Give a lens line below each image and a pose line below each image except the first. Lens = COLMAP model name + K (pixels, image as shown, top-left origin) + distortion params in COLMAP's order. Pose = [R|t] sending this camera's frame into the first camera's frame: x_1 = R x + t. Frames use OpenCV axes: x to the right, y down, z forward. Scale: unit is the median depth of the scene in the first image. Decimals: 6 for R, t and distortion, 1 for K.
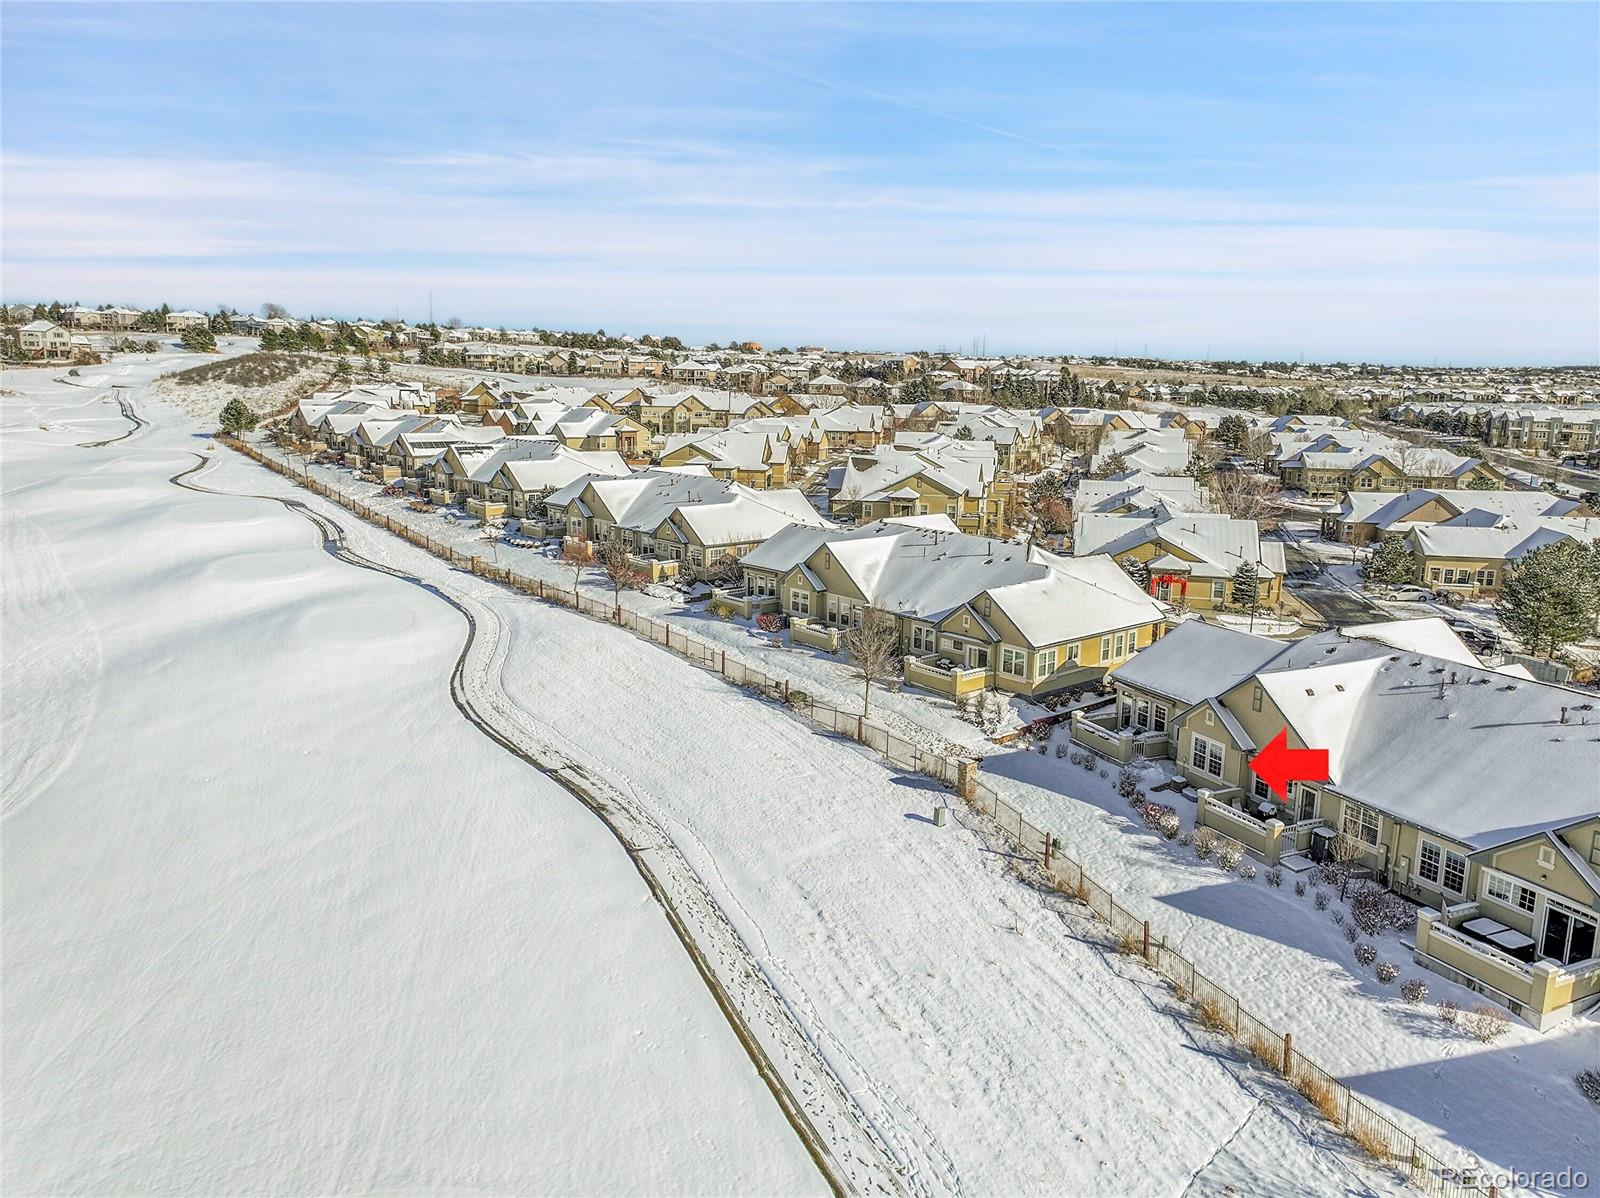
lens RADIAL K [[1116.8, 0, 806.5], [0, 1116.8, 602.6], [0, 0, 1]] dist [0.002622, 0.010546]
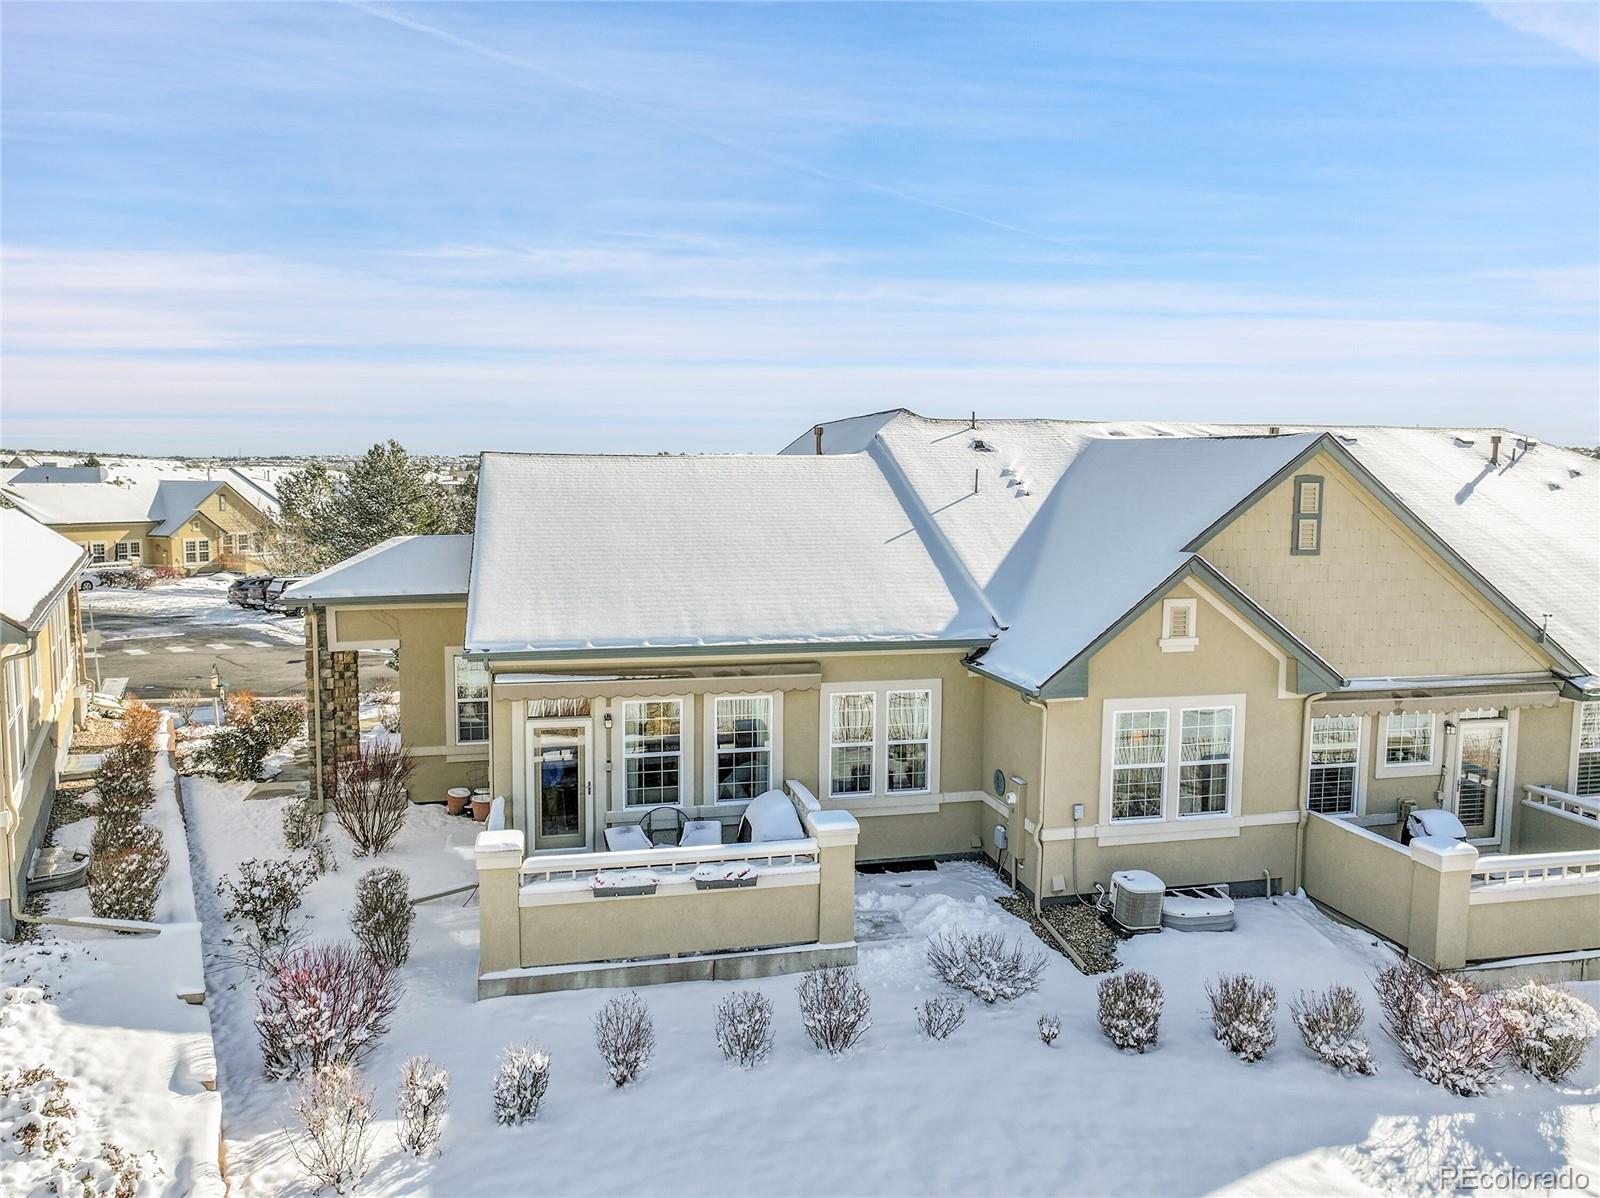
lens RADIAL K [[1116.8, 0, 806.5], [0, 1116.8, 602.6], [0, 0, 1]] dist [0.002622, 0.010546]
pose [[0.189432, -0.117658, 0.974819, 0.052614], [0.183217, 0.979594, 0.082630, 0.046005], [-0.964649, 0.162951, 0.207124, 0.854458]]
